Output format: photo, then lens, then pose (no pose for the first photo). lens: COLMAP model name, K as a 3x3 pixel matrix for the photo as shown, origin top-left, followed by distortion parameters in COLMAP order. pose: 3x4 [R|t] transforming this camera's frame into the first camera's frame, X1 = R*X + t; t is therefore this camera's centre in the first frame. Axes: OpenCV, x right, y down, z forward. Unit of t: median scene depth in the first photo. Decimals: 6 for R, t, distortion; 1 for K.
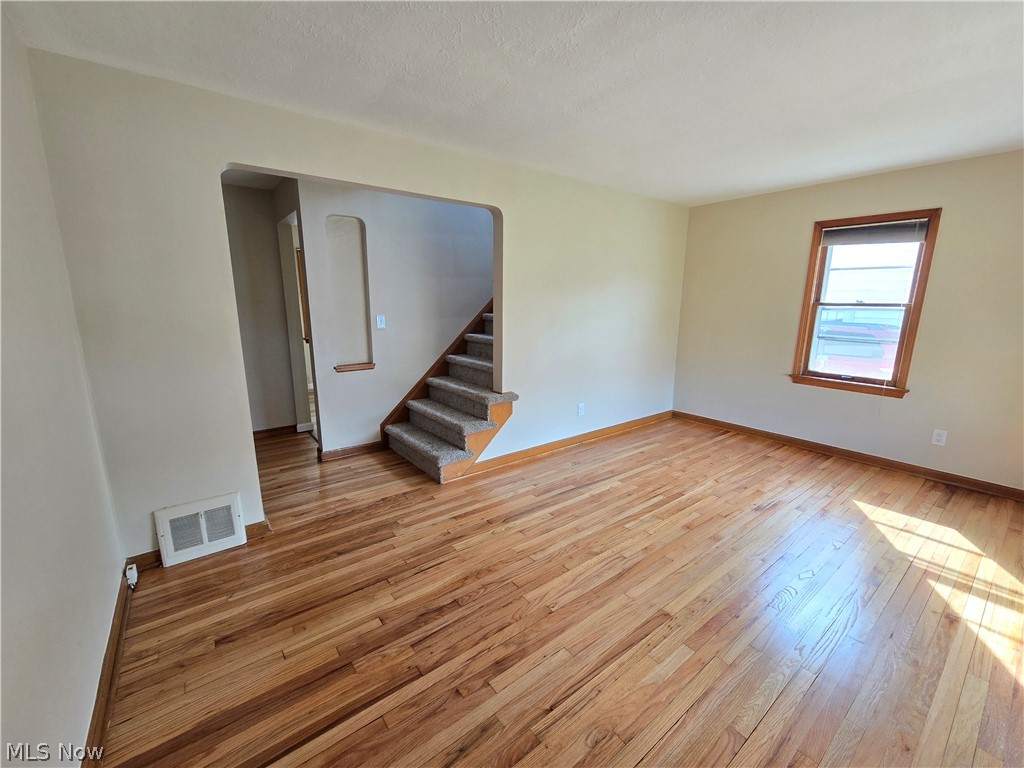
lens RADIAL K [[422.0, 0, 510.6], [0, 422.0, 384.9], [0, 0, 1]] dist [-0.000790, -0.000499]
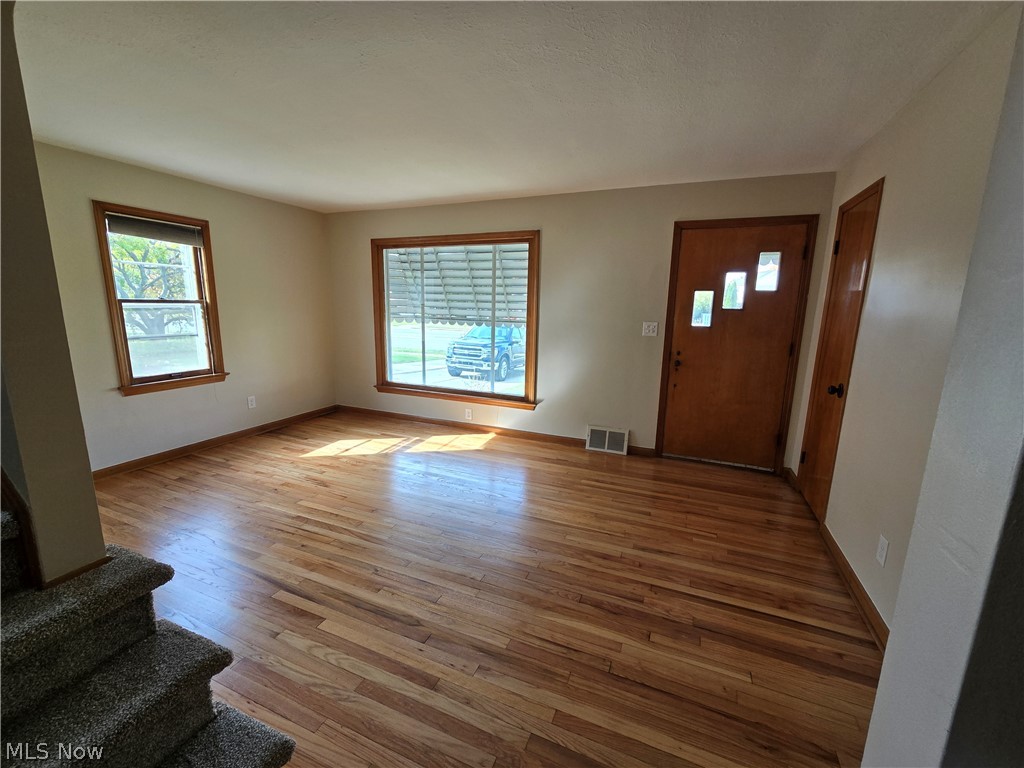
lens RADIAL K [[422.0, 0, 510.6], [0, 422.0, 384.9], [0, 0, 1]] dist [-0.000790, -0.000499]
pose [[-0.490325, -0.176525, 0.853476, -0.588468], [0.158990, 0.944724, 0.286738, -0.209540], [-0.856915, 0.276289, -0.435156, 1.032756]]
